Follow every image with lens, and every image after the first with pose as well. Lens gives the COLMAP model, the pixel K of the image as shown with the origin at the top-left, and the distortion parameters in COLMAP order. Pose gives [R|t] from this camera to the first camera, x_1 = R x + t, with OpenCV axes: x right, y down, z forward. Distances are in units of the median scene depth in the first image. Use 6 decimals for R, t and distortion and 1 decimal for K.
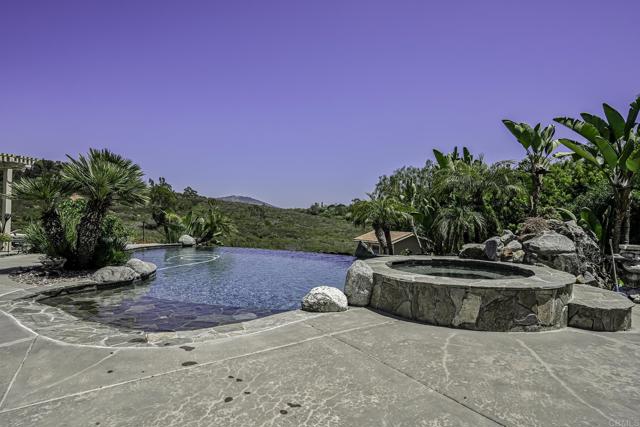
lens RADIAL K [[351.4, 0, 319.3], [0, 351.4, 213.8], [0, 0, 1]] dist [-0.014568, 0.001255]
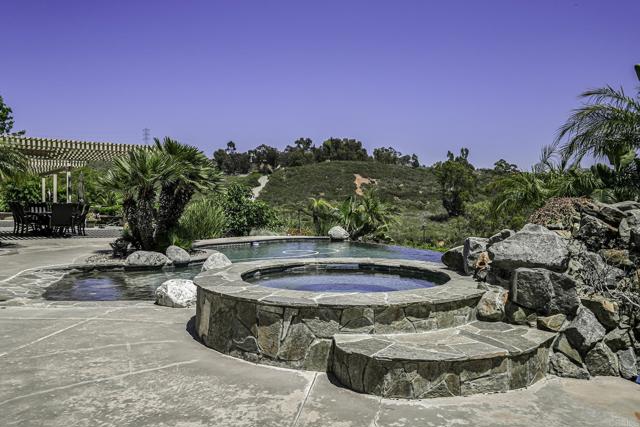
lens RADIAL K [[534.7, 0, 320.1], [0, 534.7, 213.7], [0, 0, 1]] dist [-0.008206, 0.001190]
pose [[0.728244, 0.003224, -0.685310, 0.906001], [0.014896, 0.999678, 0.020532, 0.013770], [0.685156, -0.025161, 0.727962, 0.202678]]
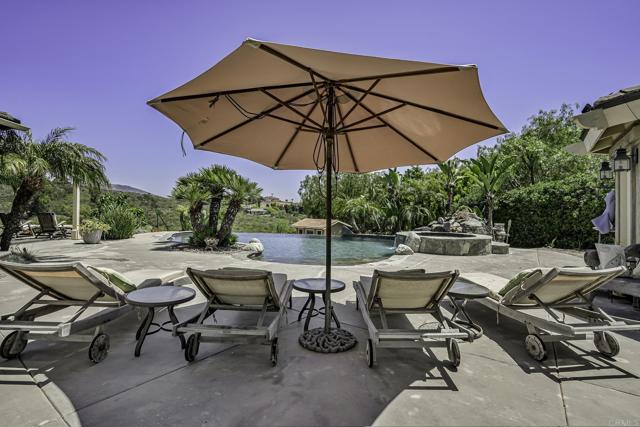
lens RADIAL K [[326.0, 0, 321.2], [0, 326.0, 212.7], [0, 0, 1]] dist [-0.001256, -0.000071]
pose [[0.930134, -0.004409, 0.367194, -0.914910], [-0.005966, 0.999614, 0.027116, -0.030845], [-0.367172, -0.027412, 0.929749, -0.531085]]
